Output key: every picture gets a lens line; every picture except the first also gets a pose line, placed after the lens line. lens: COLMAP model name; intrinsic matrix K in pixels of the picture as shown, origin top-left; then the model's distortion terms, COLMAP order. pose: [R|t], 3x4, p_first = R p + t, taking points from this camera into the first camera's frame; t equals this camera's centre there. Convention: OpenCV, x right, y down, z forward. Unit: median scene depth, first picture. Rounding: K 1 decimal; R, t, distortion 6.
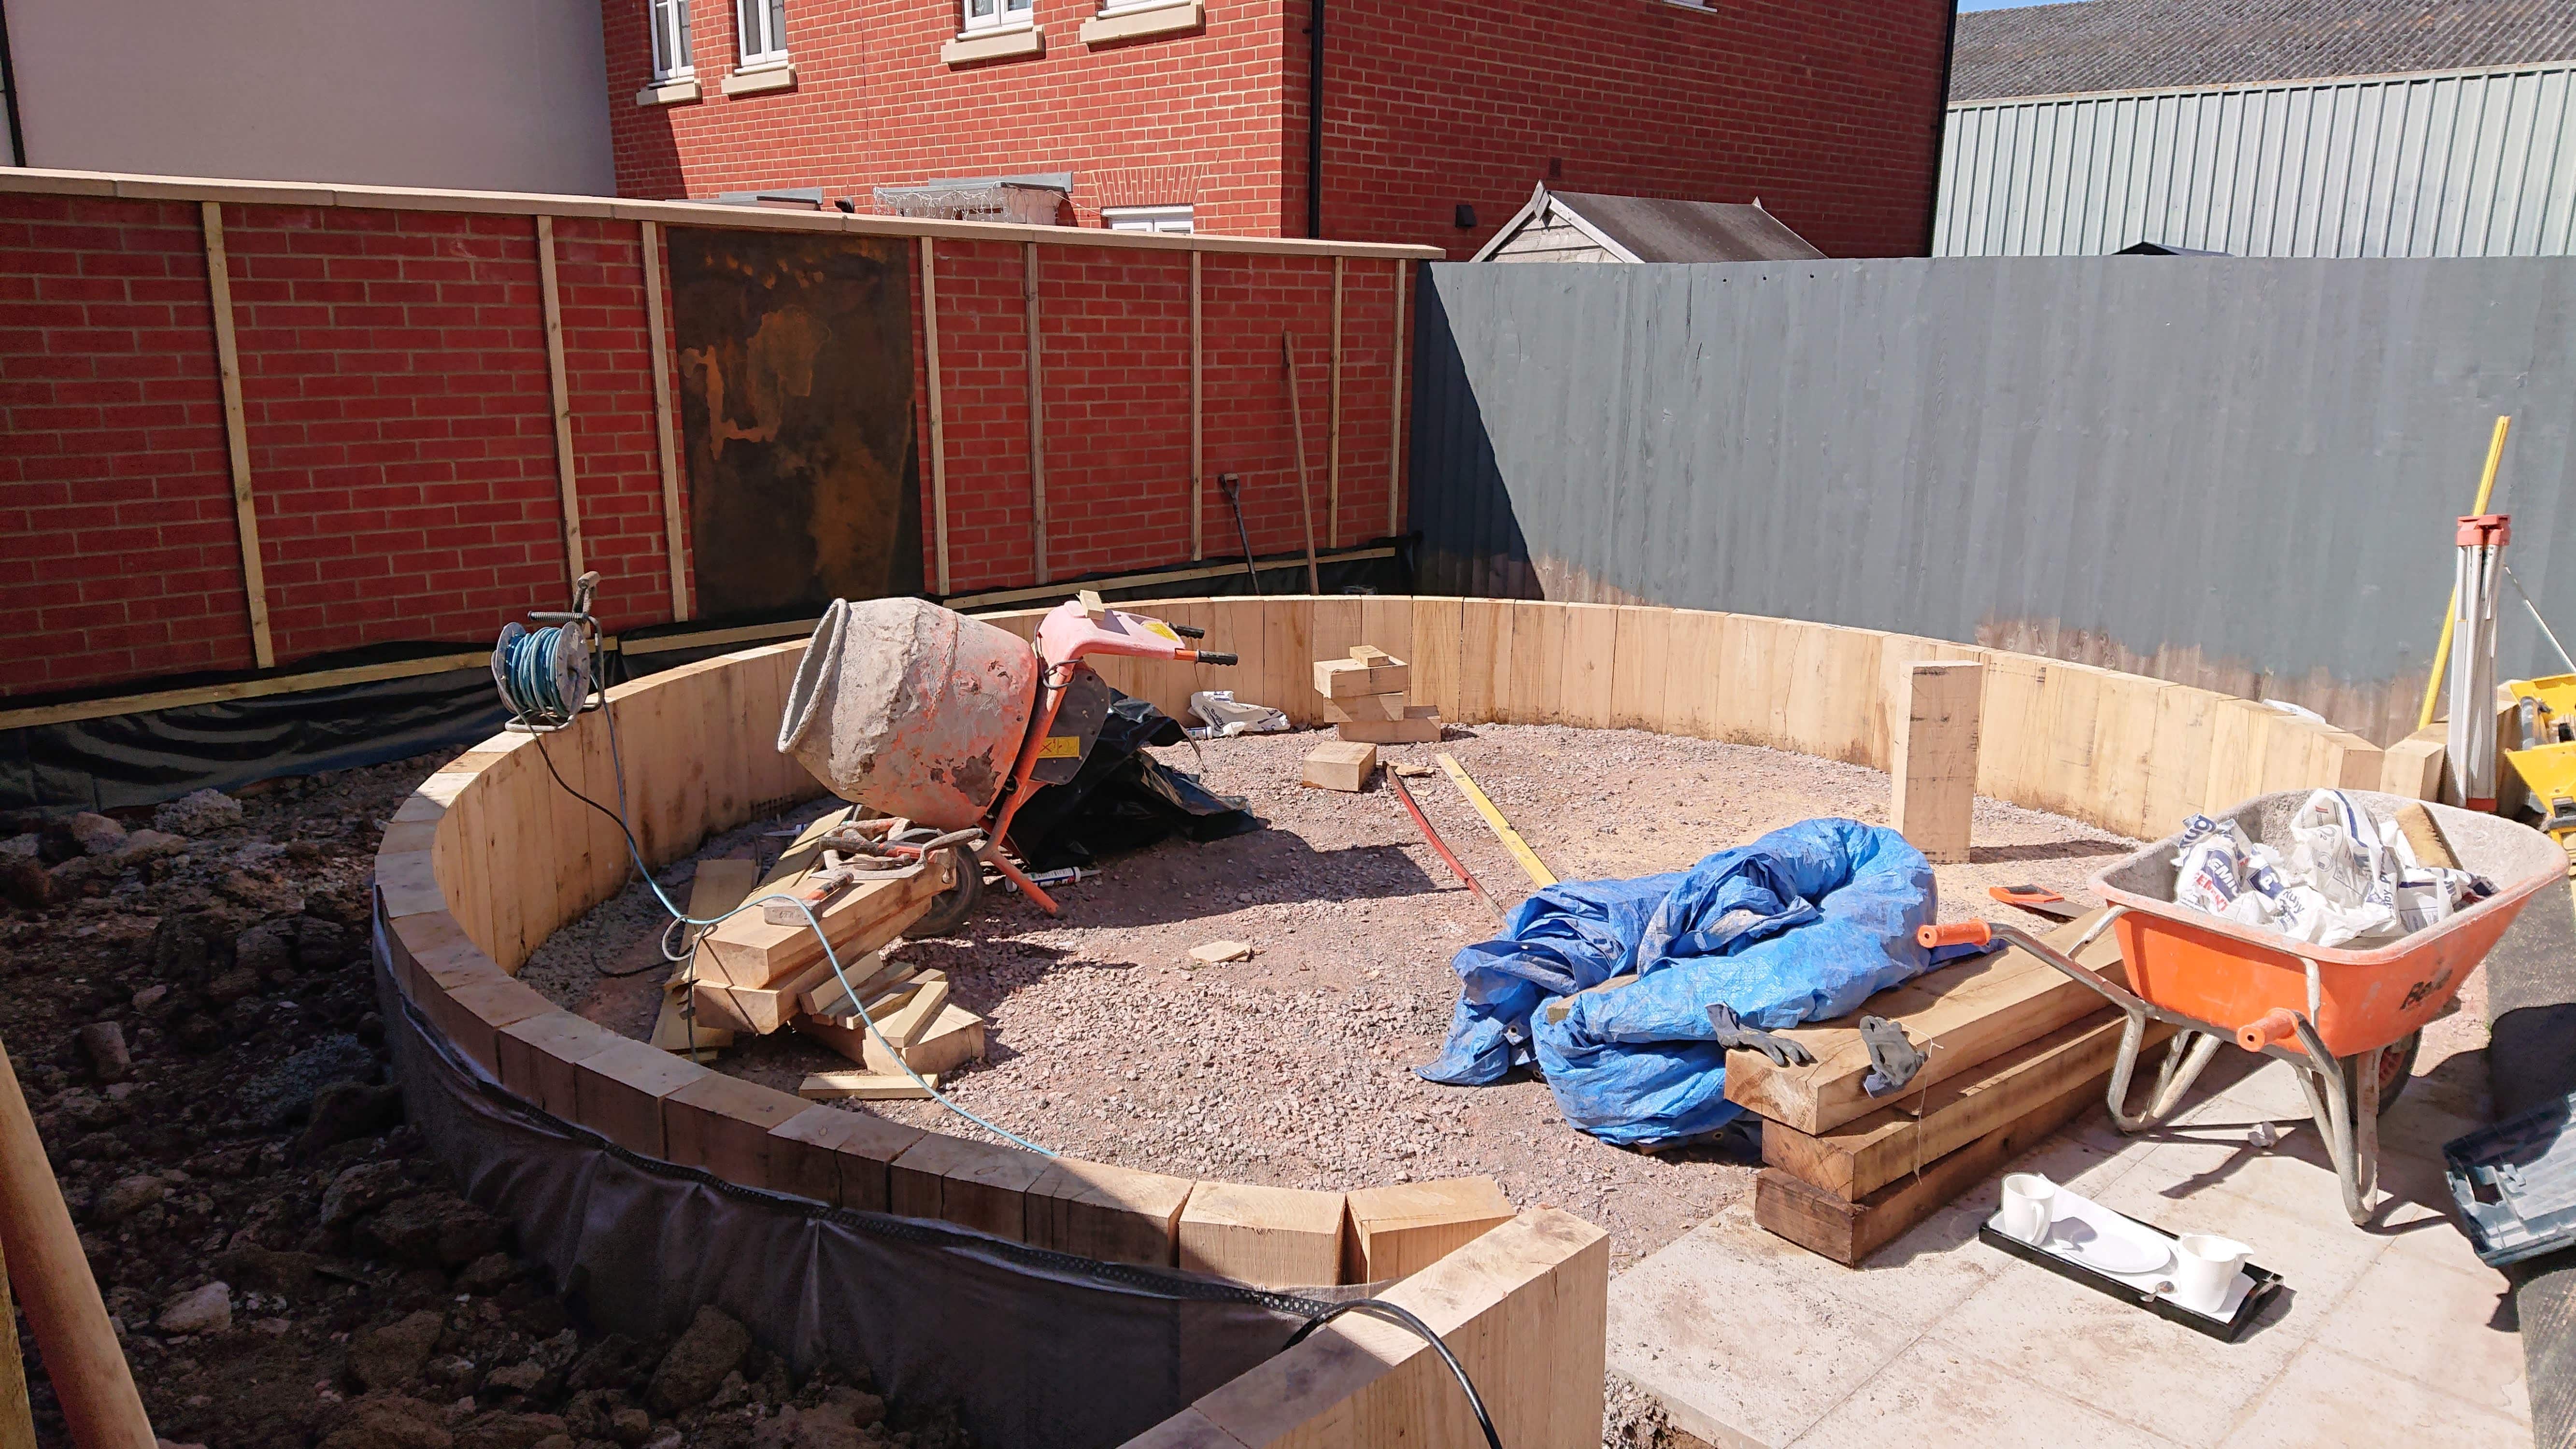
lens RADIAL K [[1726.1, 0, 1287.1], [0, 1726.1, 695.2], [0, 0, 1]] dist [0.235012, -0.370486]
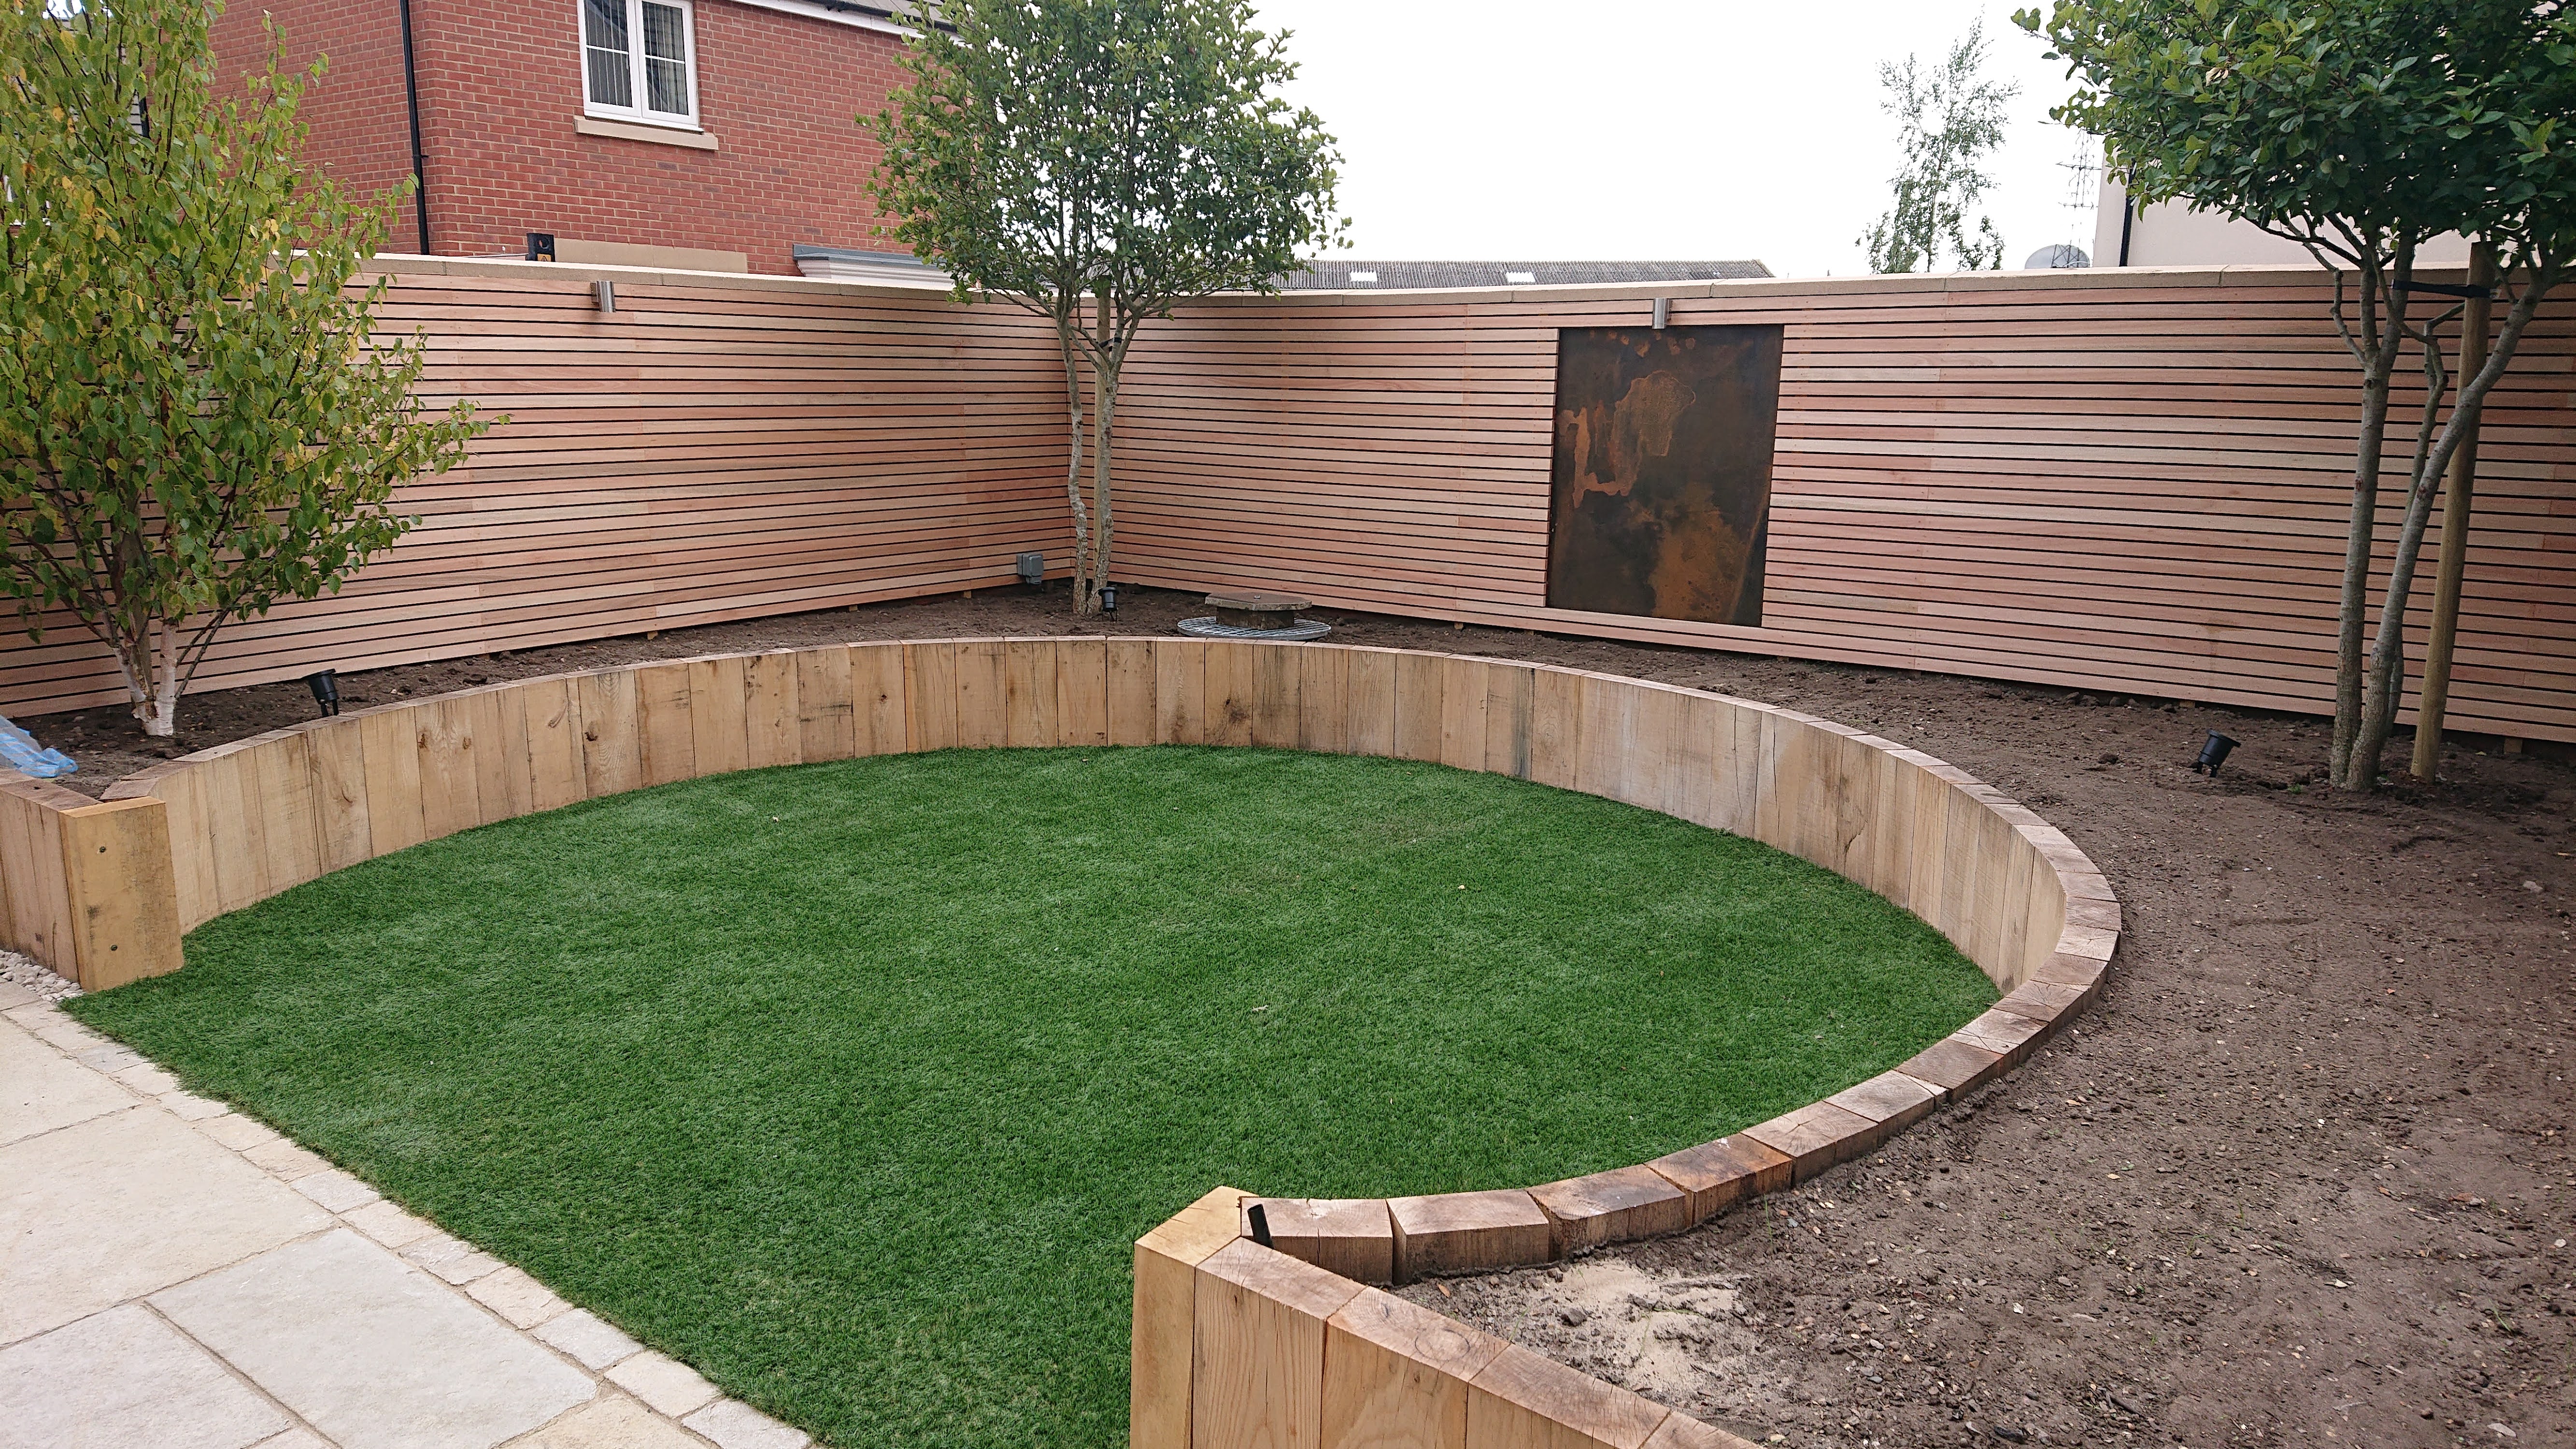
lens RADIAL K [[1718.1, 0, 1286.8], [0, 1718.1, 703.3], [0, 0, 1]] dist [0.255139, -0.345354]
pose [[0.161720, 0.183799, -0.969569, 0.408533], [-0.223474, 0.963799, 0.145431, -0.071595], [0.961200, 0.193155, 0.196940, 0.336776]]
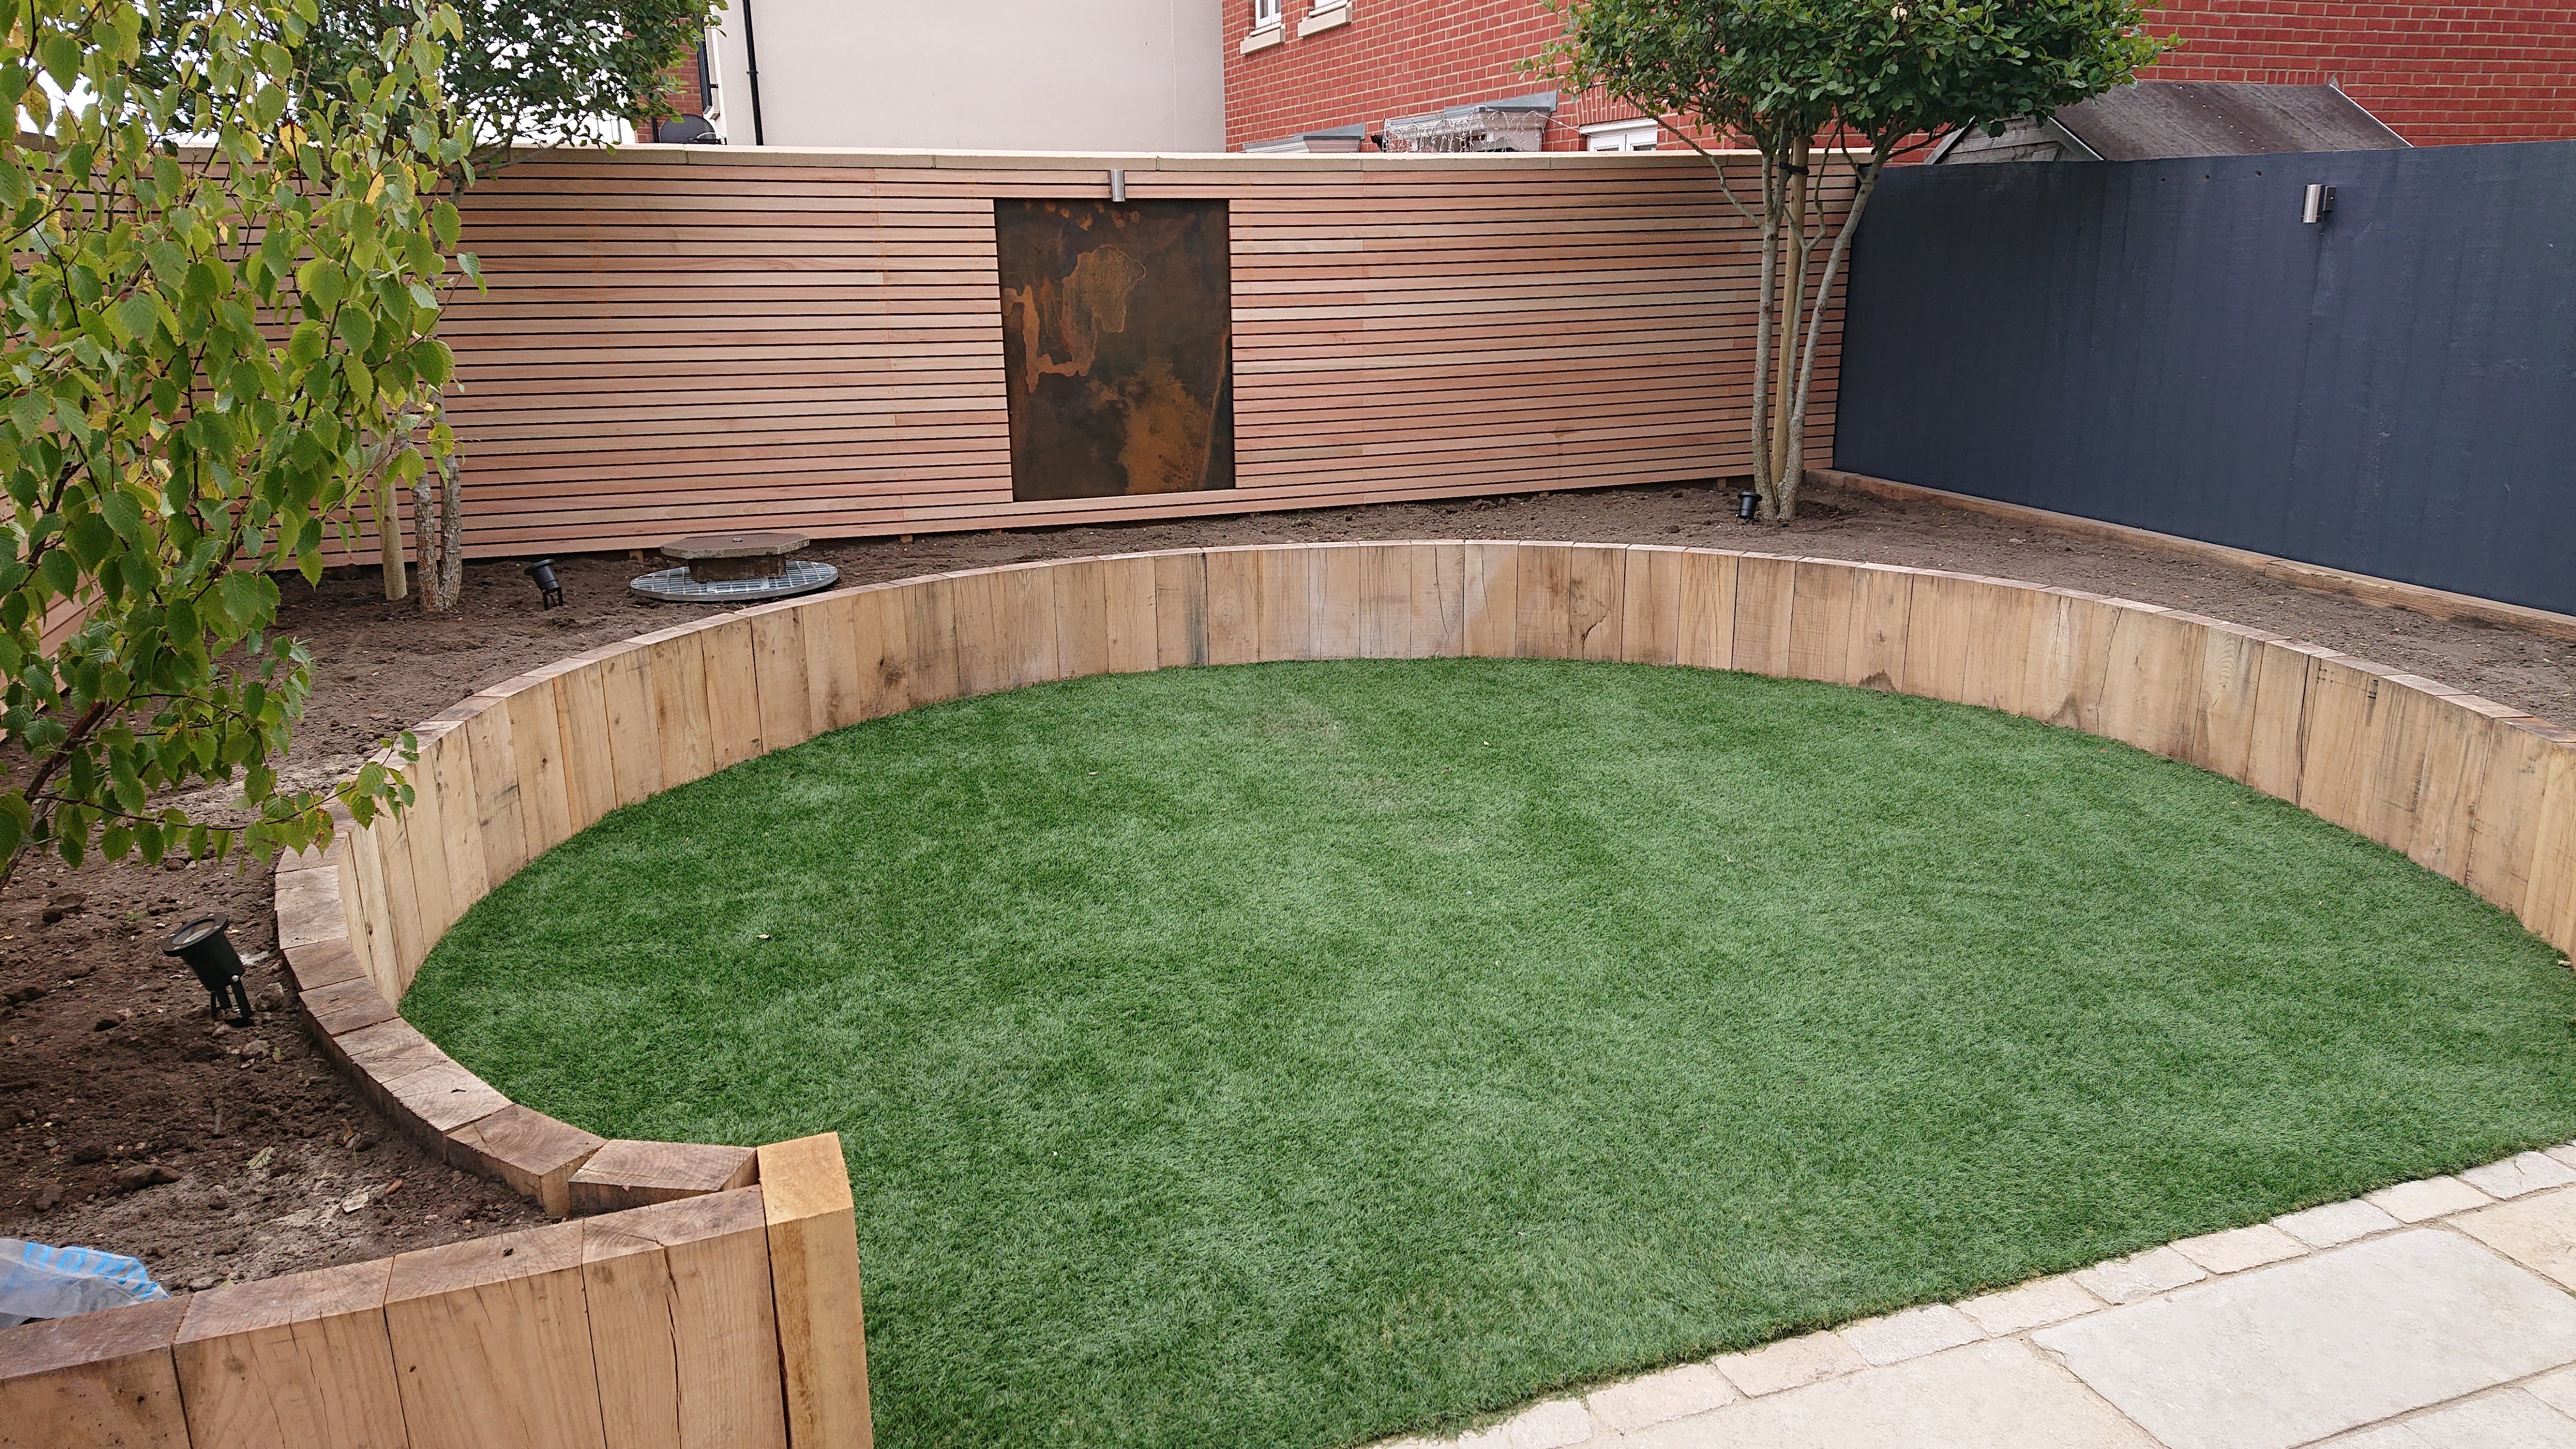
lens RADIAL K [[1712.8, 0, 1296.0], [0, 1712.8, 705.3], [0, 0, 1]] dist [0.228423, -0.339738]
pose [[0.913307, 0.085946, -0.398101, 0.143660], [-0.066906, 0.995862, 0.061503, -0.009773], [0.401739, -0.029536, 0.915278, 0.045544]]
